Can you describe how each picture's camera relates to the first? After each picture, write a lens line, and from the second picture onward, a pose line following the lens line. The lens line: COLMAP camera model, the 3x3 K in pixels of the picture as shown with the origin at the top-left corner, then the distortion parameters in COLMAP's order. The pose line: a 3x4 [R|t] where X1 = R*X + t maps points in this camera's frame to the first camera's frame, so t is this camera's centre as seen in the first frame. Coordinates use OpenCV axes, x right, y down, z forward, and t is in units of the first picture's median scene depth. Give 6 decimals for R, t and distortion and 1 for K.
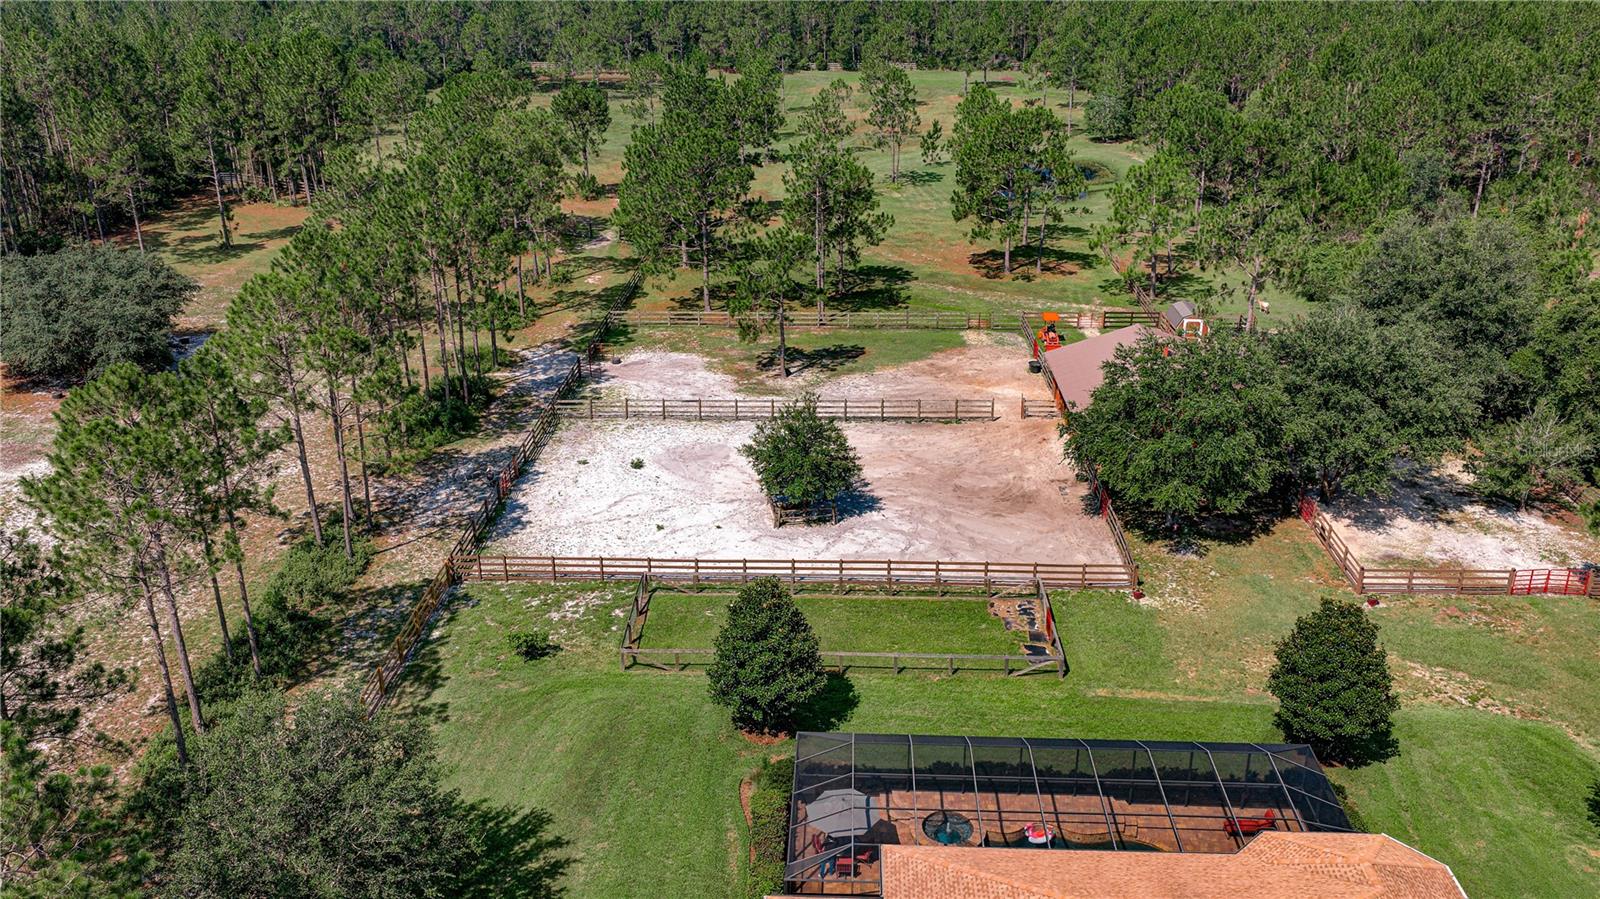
lens RADIAL K [[1309.7, 0, 800.5], [0, 1309.7, 443.0], [0, 0, 1]] dist [0.083040, -0.170539]
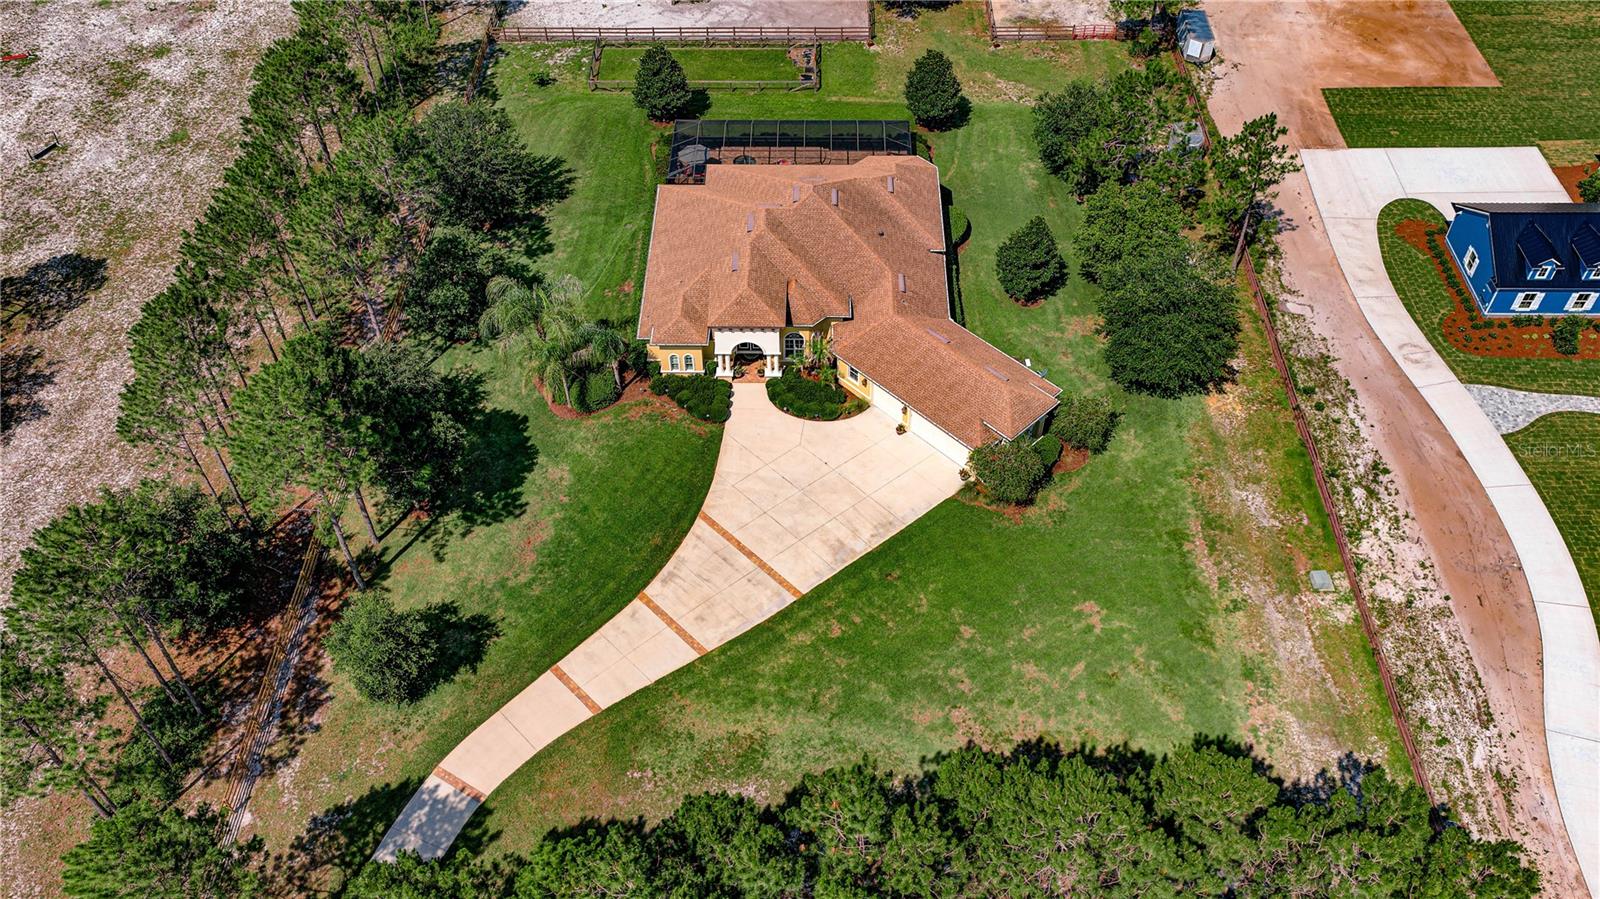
lens RADIAL K [[1311.7, 0, 801.2], [0, 1311.7, 443.8], [0, 0, 1]] dist [0.042386, -0.065555]
pose [[0.999520, -0.023162, 0.020552, 0.094204], [0.012341, 0.906684, 0.421630, -0.130692], [-0.028400, -0.421174, 0.906535, -0.754466]]
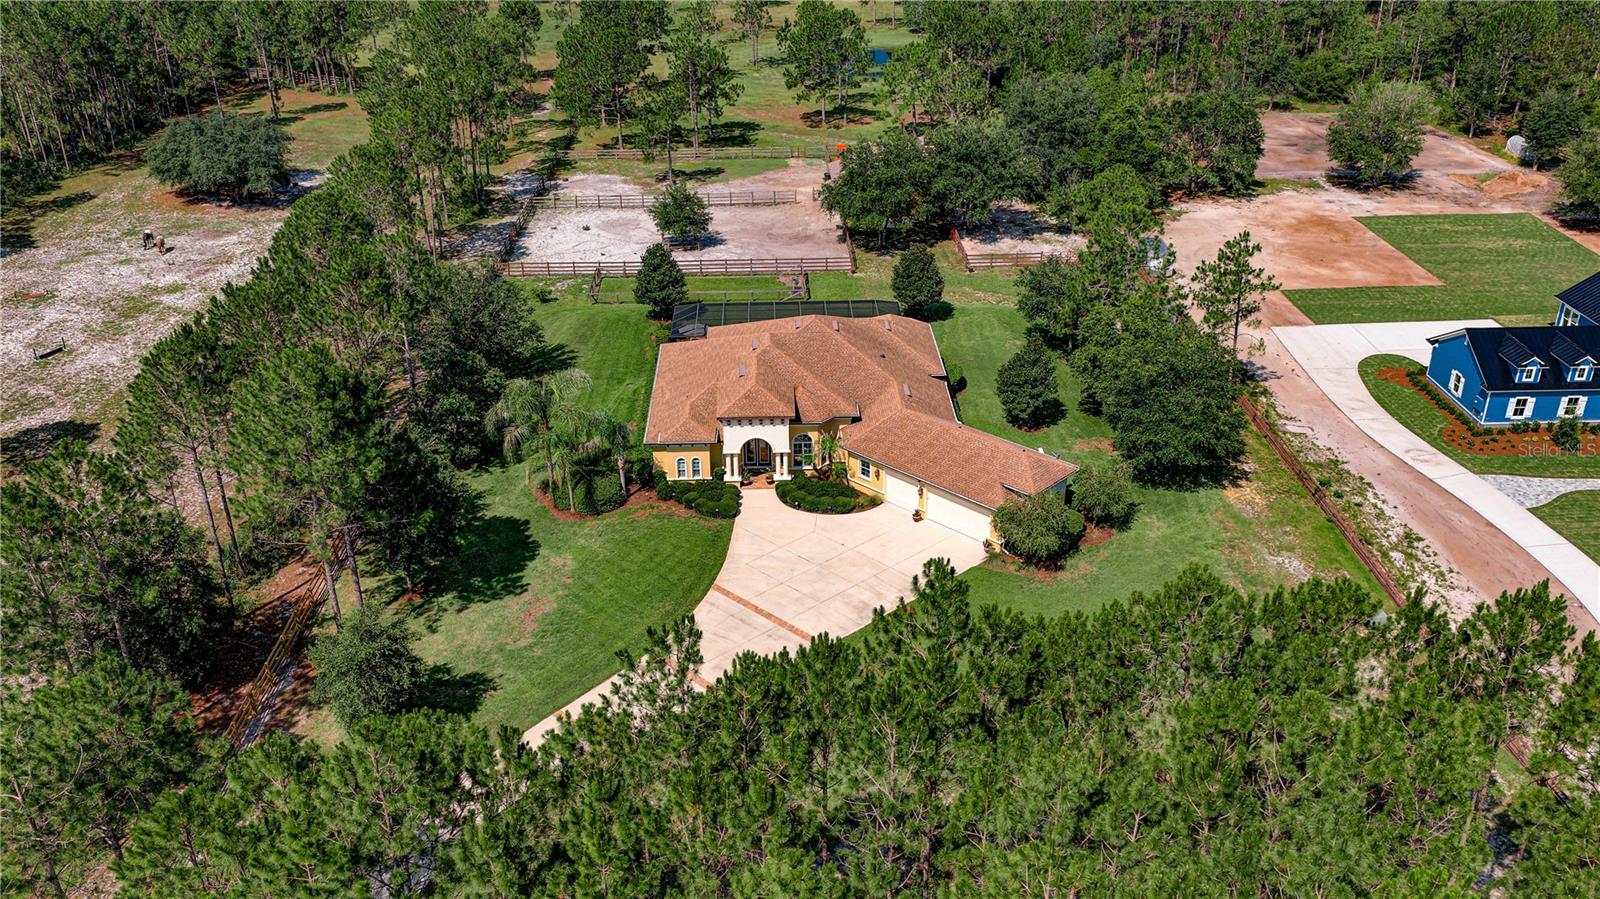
lens RADIAL K [[1311.7, 0, 801.2], [0, 1311.7, 443.8], [0, 0, 1]] dist [0.042386, -0.065555]
pose [[0.997356, -0.037450, 0.062275, 0.041446], [0.032649, 0.996543, 0.076400, 0.186160], [-0.064920, -0.074165, 0.995131, -0.804500]]
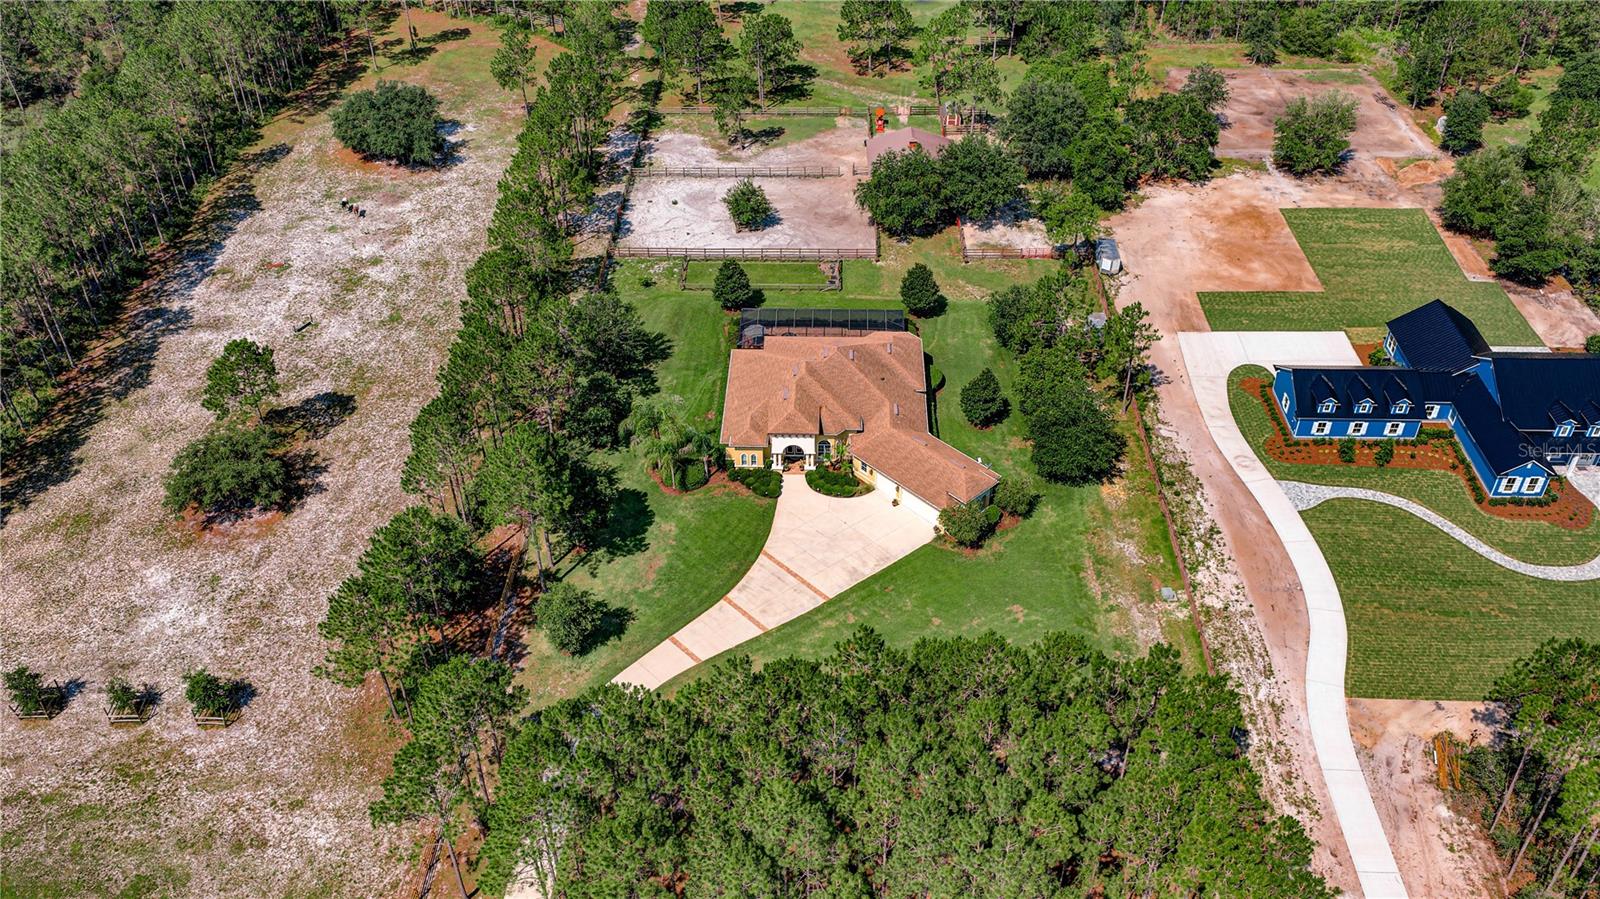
lens RADIAL K [[1309.7, 0, 800.5], [0, 1309.7, 443.0], [0, 0, 1]] dist [0.083040, -0.170539]
pose [[0.999882, -0.010587, 0.011153, 0.063088], [0.007250, 0.964151, 0.265255, -0.189972], [-0.013561, -0.265143, 0.964114, -1.338176]]
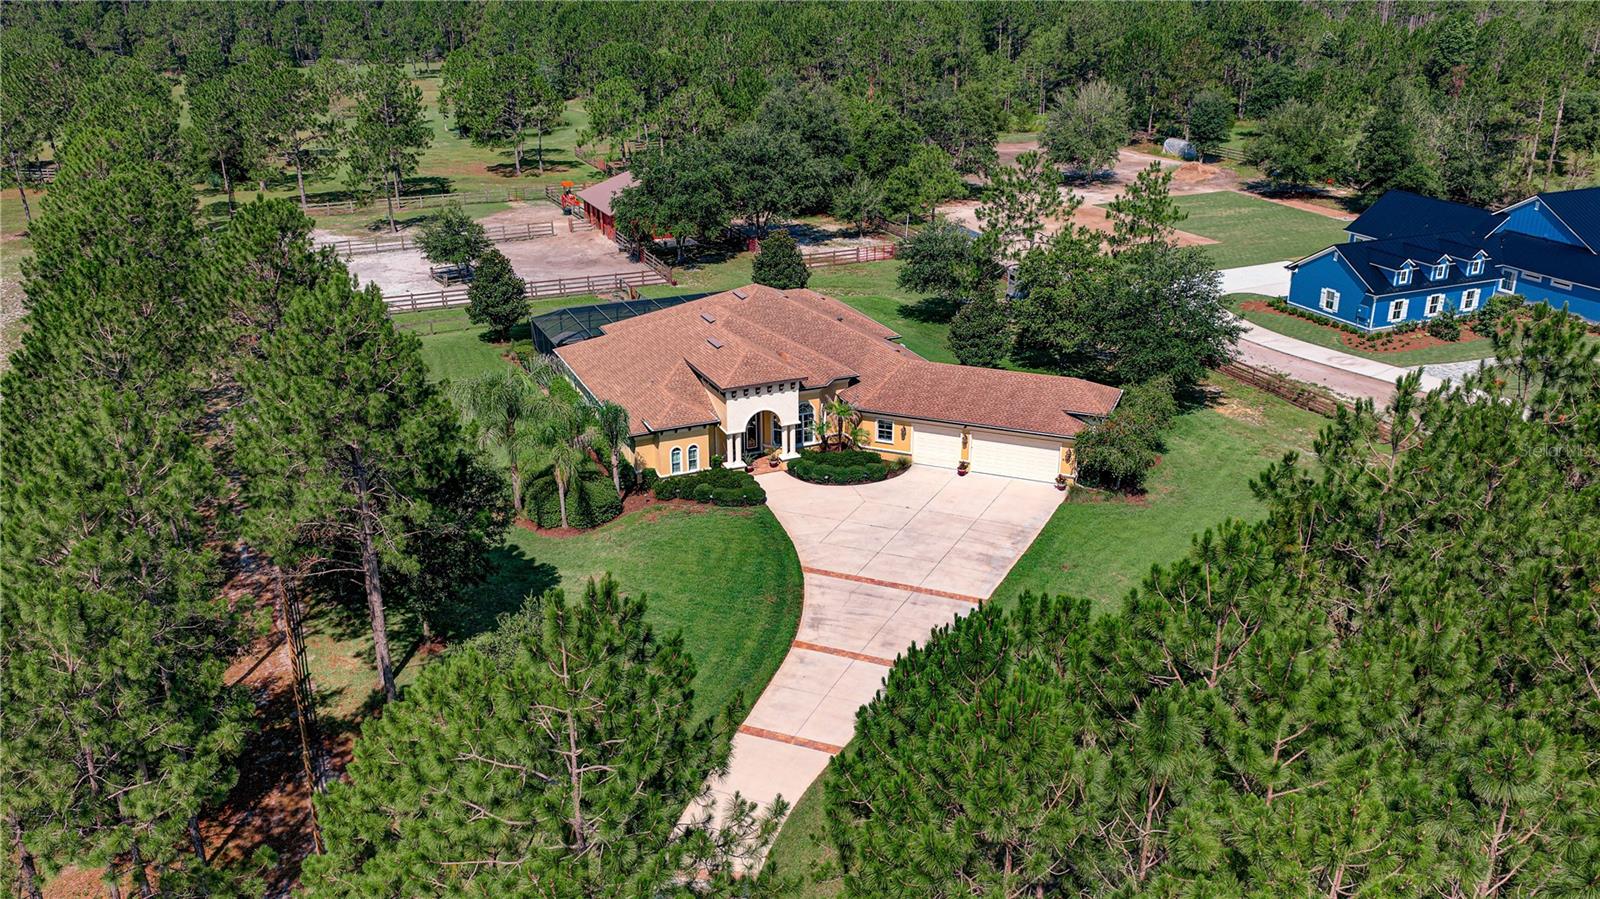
lens RADIAL K [[1311.7, 0, 801.2], [0, 1311.7, 443.8], [0, 0, 1]] dist [0.042386, -0.065555]
pose [[0.899265, -0.159431, 0.407313, -0.290884], [0.166900, 0.985821, 0.017391, 0.277063], [-0.404310, 0.052341, 0.913123, -0.564584]]
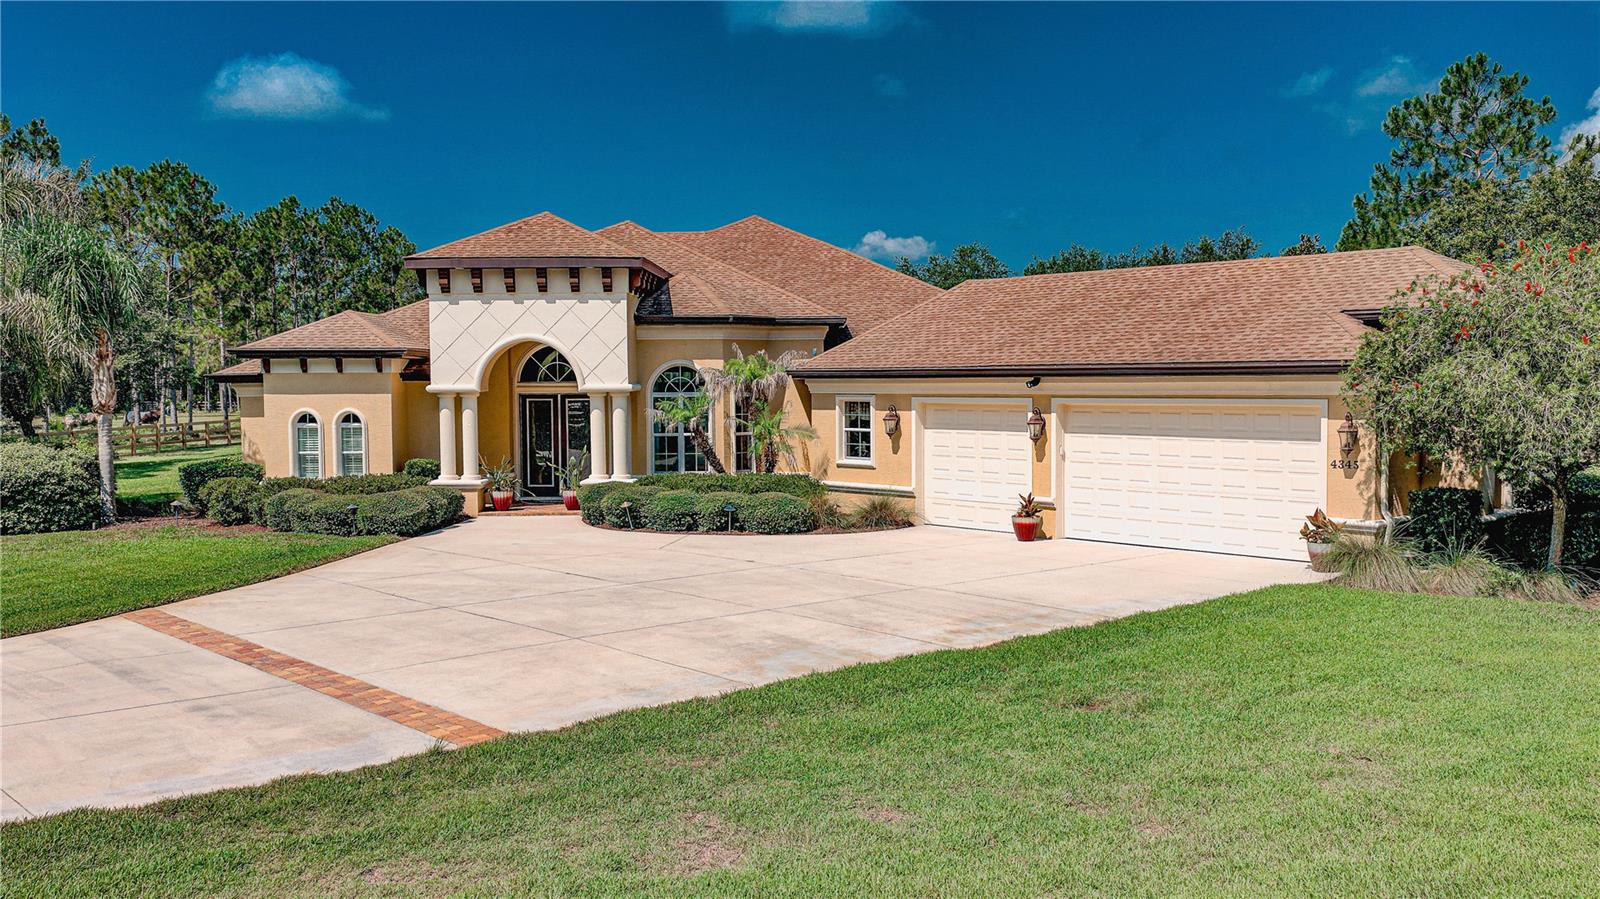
lens RADIAL K [[1356.7, 0, 800.0], [0, 1356.7, 449.5], [0, 0, 1]] dist [0.018609, -0.003178]
pose [[0.999955, 0.000004, 0.009485, 0.145931], [0.003239, 0.939737, -0.341882, 0.425960], [-0.008914, 0.341898, 0.939695, -0.042792]]
